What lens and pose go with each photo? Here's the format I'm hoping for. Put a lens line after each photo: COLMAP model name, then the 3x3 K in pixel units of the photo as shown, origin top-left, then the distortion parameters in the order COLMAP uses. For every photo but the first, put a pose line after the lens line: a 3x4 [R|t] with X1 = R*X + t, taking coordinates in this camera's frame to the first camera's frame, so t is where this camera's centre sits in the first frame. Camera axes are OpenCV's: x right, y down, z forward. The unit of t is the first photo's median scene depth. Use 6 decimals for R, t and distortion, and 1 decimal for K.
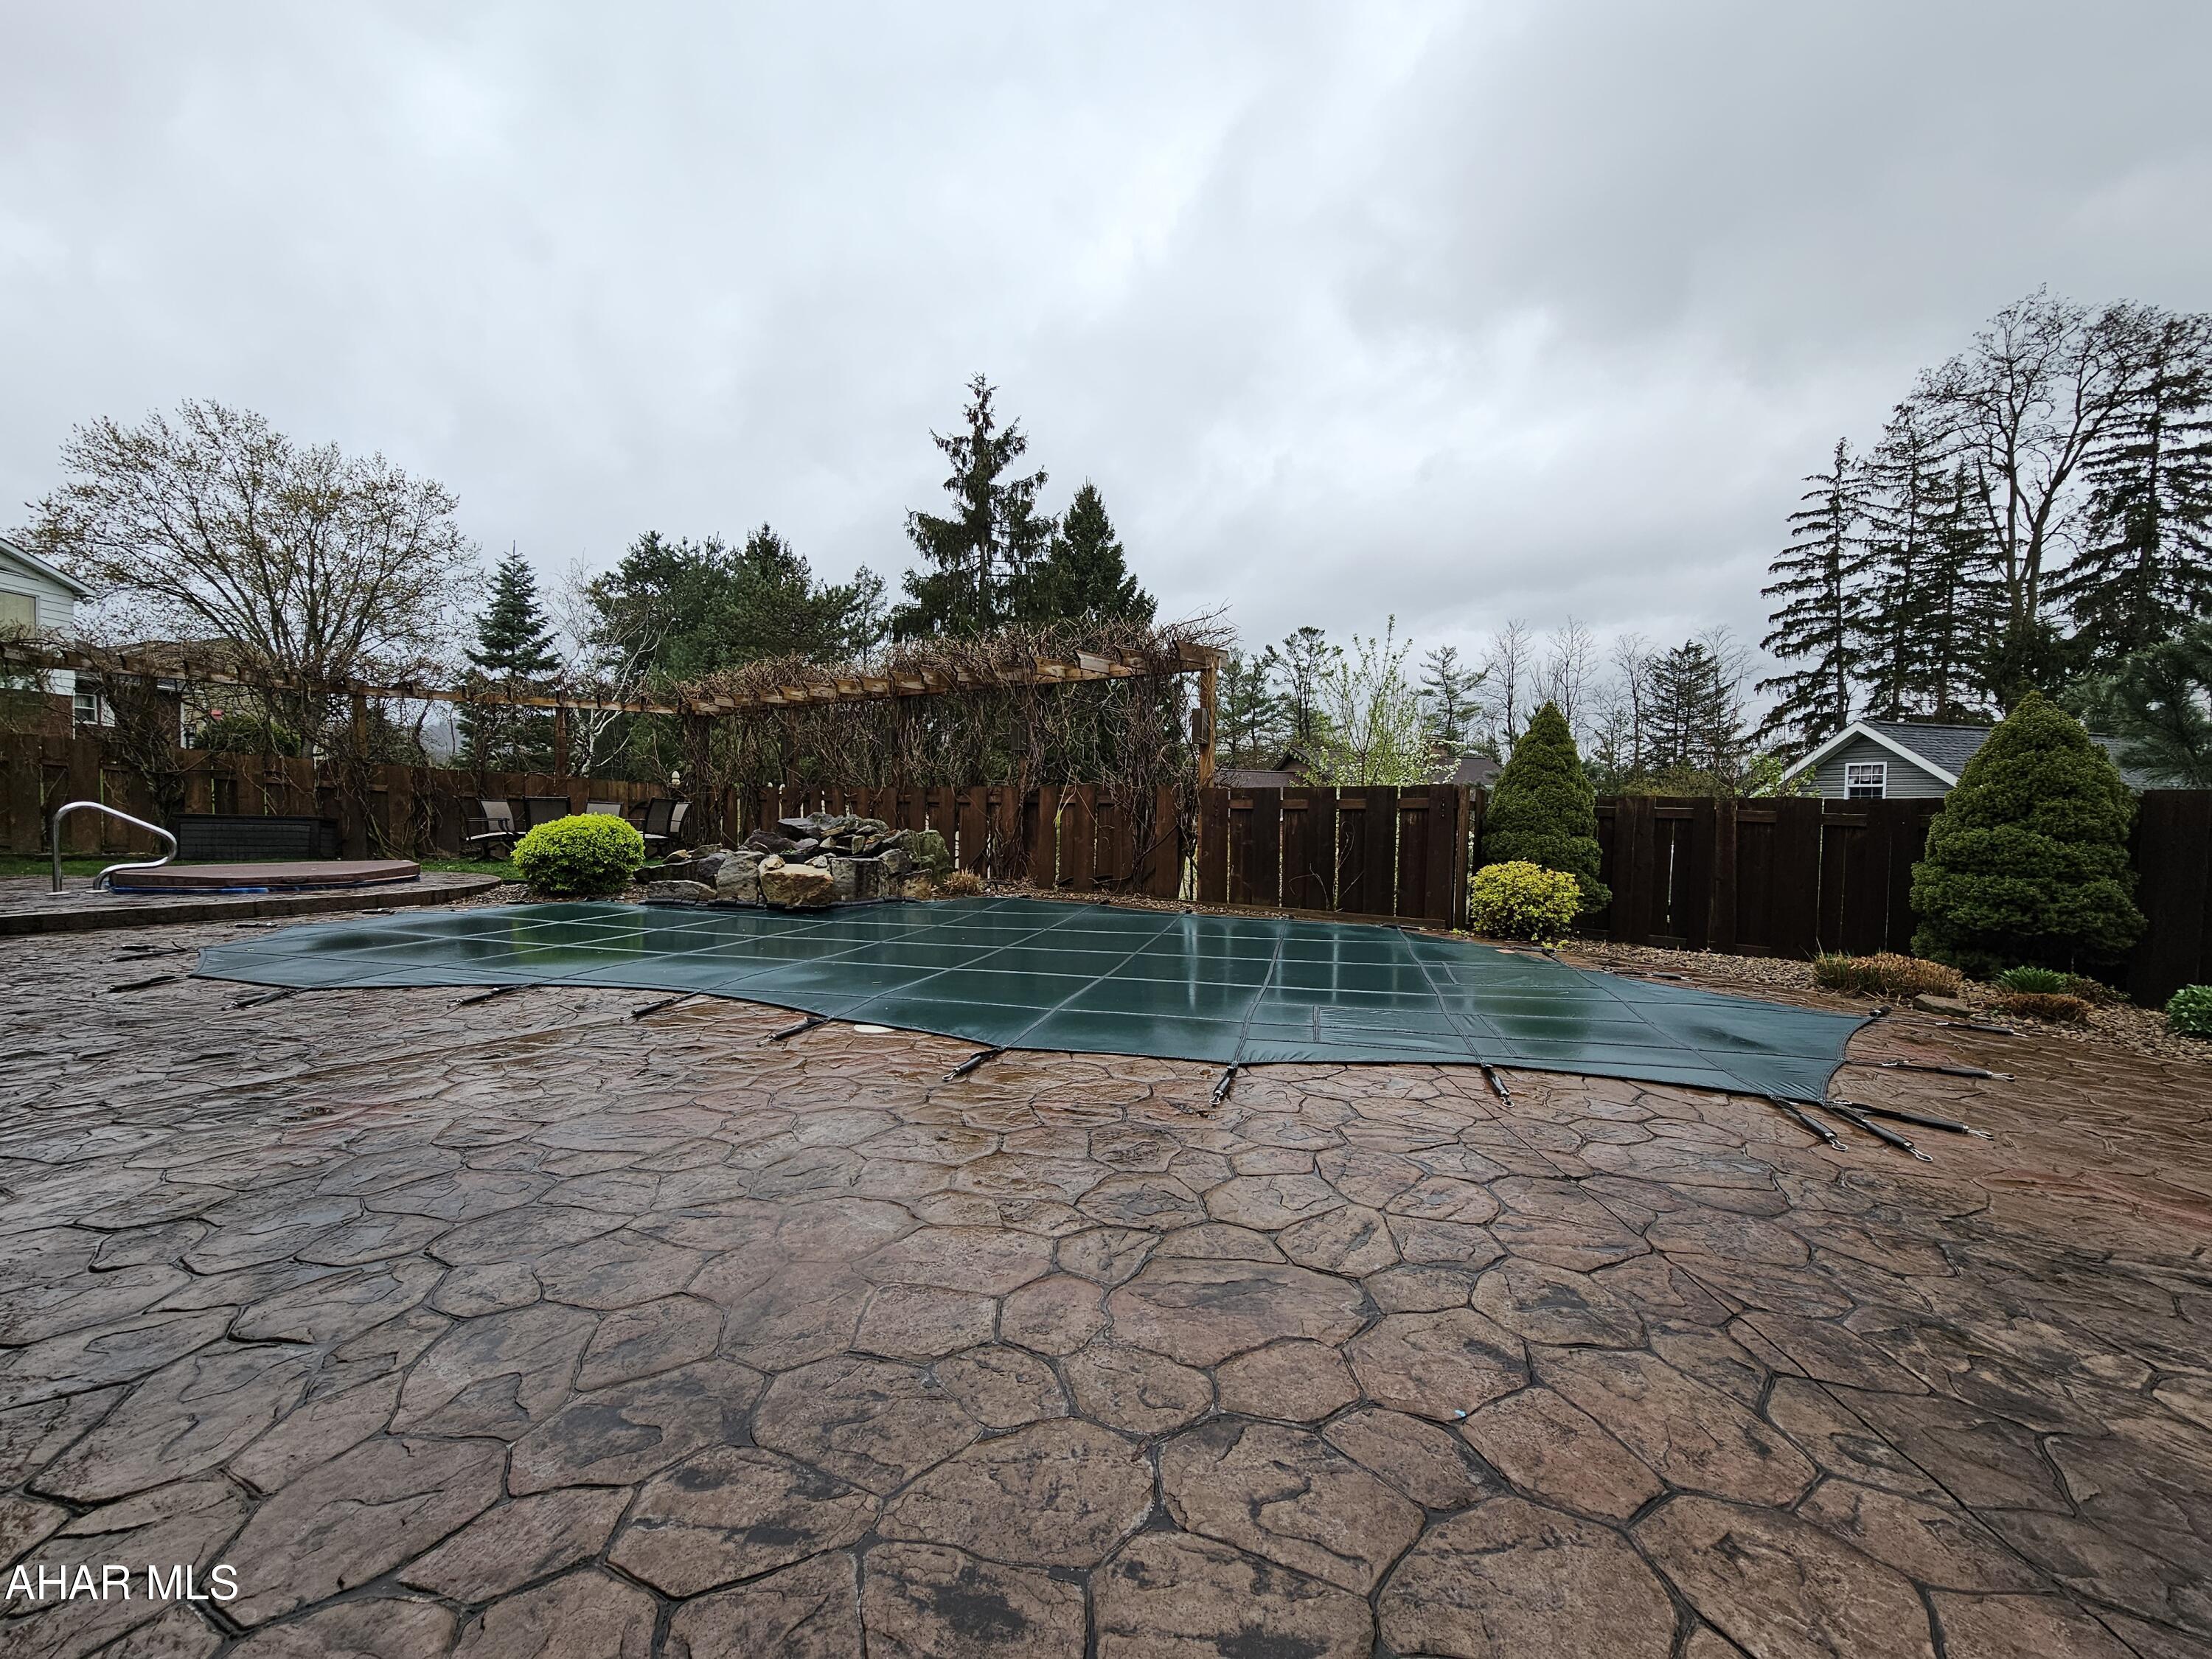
lens RADIAL K [[900.7, 0, 1103.4], [0, 900.7, 832.5], [0, 0, 1]] dist [-0.002244, 0.000018]
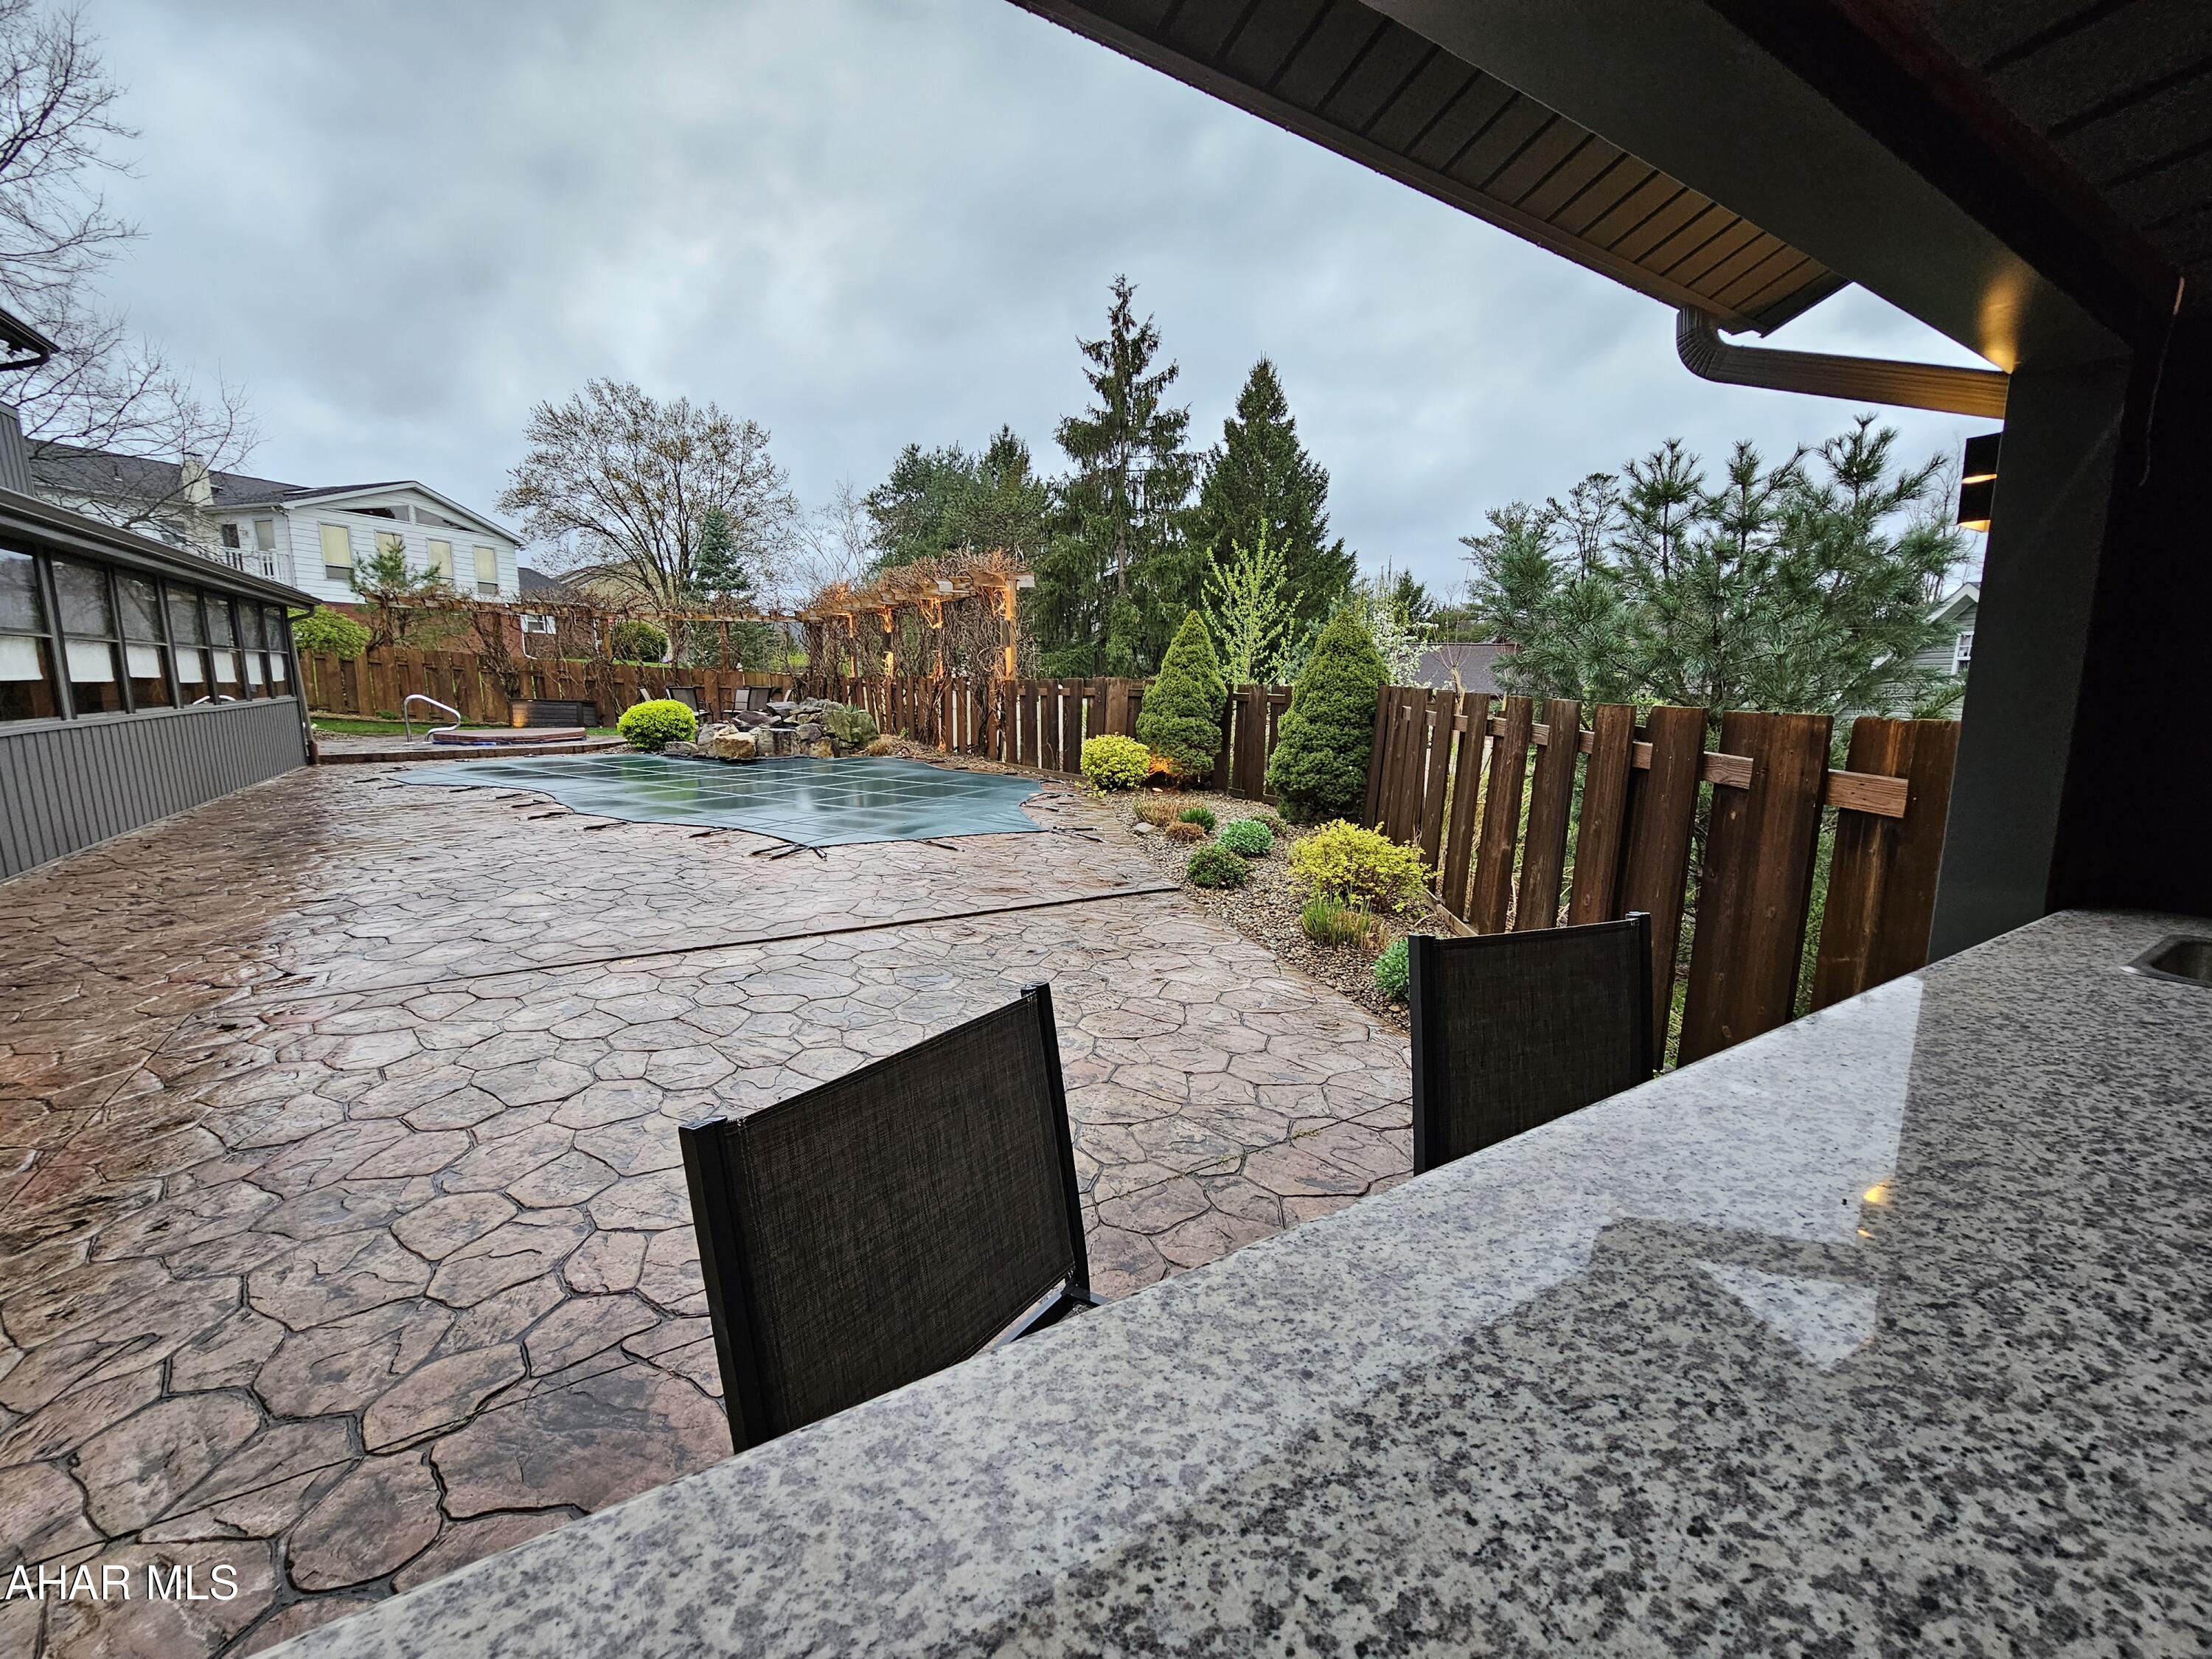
lens RADIAL K [[900.7, 0, 1103.4], [0, 900.7, 832.5], [0, 0, 1]] dist [-0.002244, 0.000018]
pose [[0.937845, 0.049594, -0.343491, 0.188521], [-0.001667, 0.990369, 0.138440, -0.002561], [0.347049, -0.129263, 0.928896, -0.063527]]
